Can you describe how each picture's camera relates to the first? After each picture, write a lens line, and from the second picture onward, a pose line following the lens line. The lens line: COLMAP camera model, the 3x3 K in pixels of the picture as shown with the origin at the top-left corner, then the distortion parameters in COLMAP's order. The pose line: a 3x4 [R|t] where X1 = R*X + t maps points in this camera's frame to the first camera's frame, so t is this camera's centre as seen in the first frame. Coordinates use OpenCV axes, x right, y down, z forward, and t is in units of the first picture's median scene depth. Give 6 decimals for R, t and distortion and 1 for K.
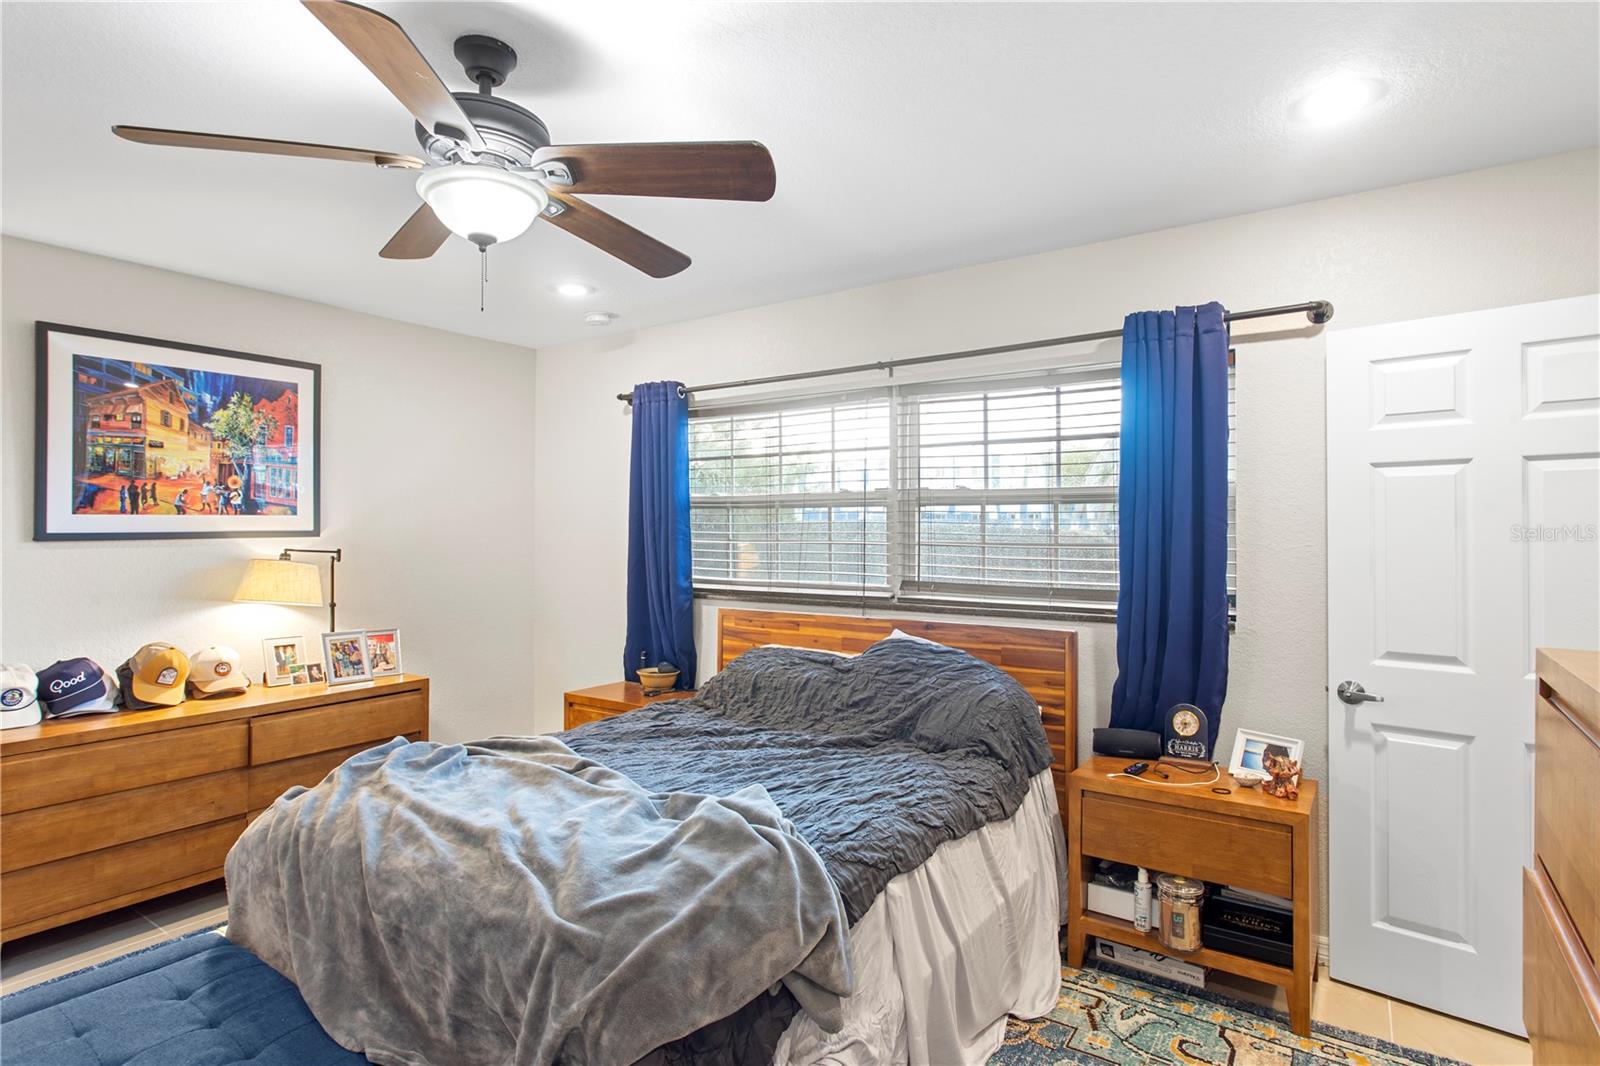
lens RADIAL K [[817.5, 0, 799.8], [0, 817.5, 538.7], [0, 0, 1]] dist [-0.016964, 0.008377]
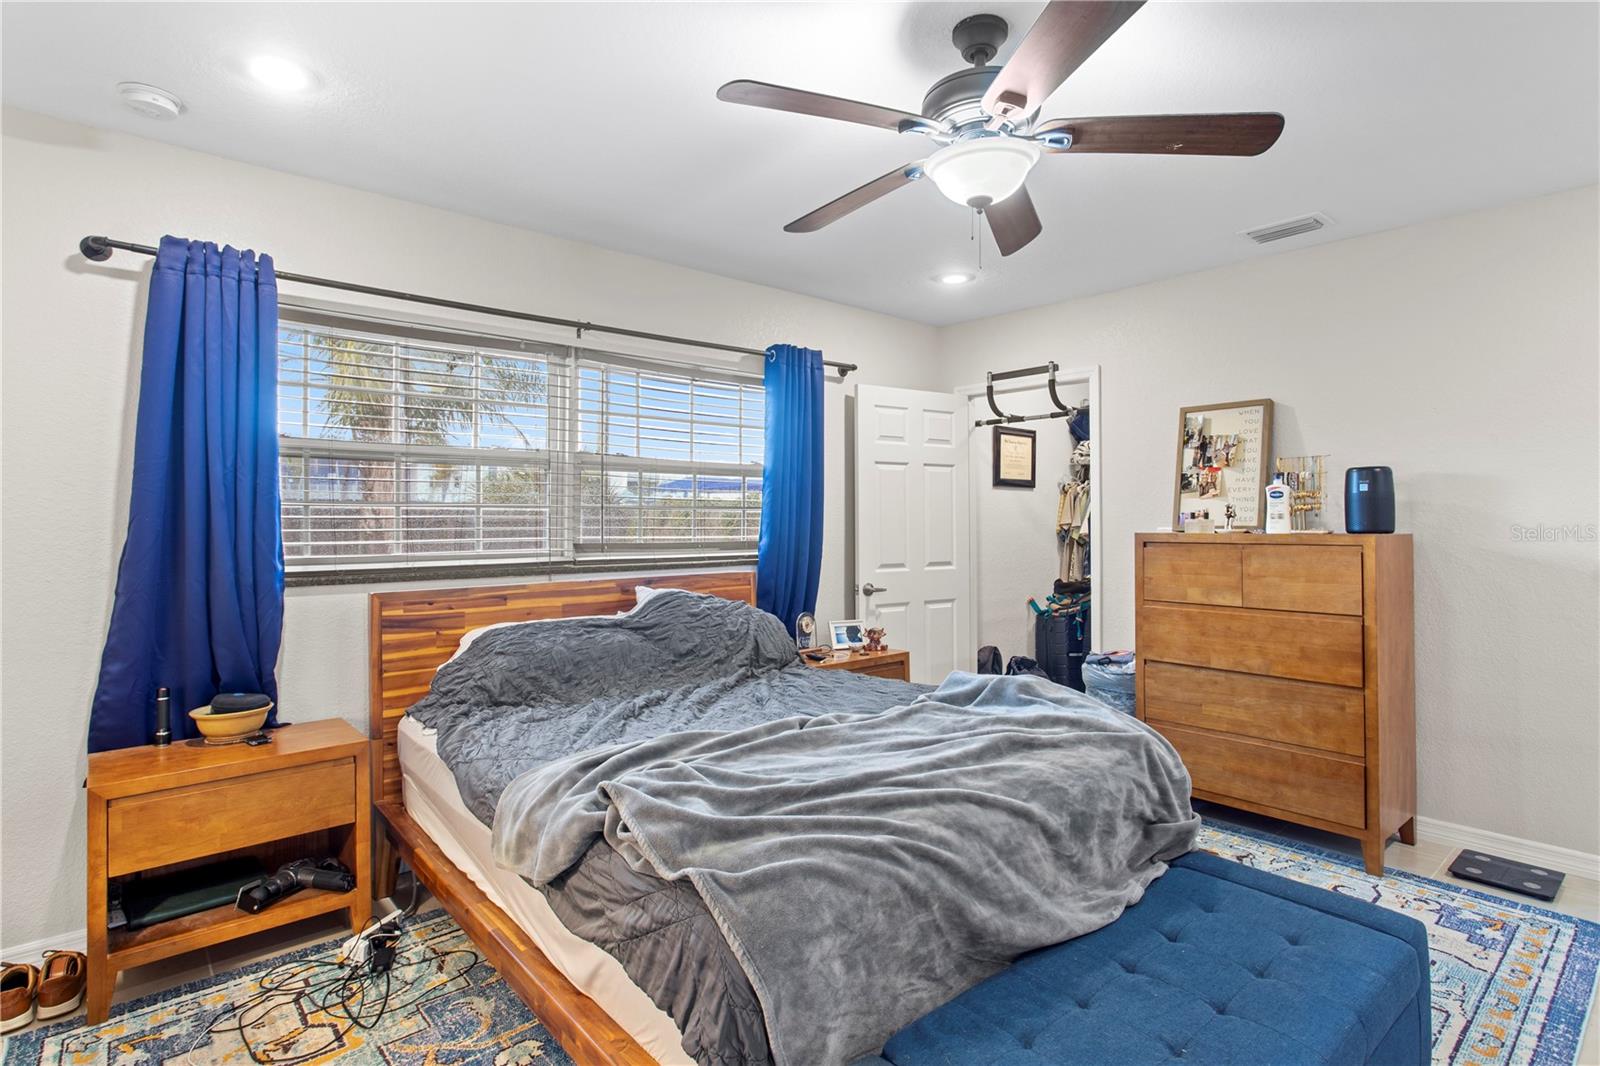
lens RADIAL K [[817.5, 0, 800.4], [0, 817.5, 519.1], [0, 0, 1]] dist [-0.016964, 0.008377]
pose [[0.261809, -0.011645, 0.965049, -0.791027], [-0.000675, 0.999925, 0.012249, 0.009455], [-0.965119, -0.003858, 0.261782, 0.488582]]
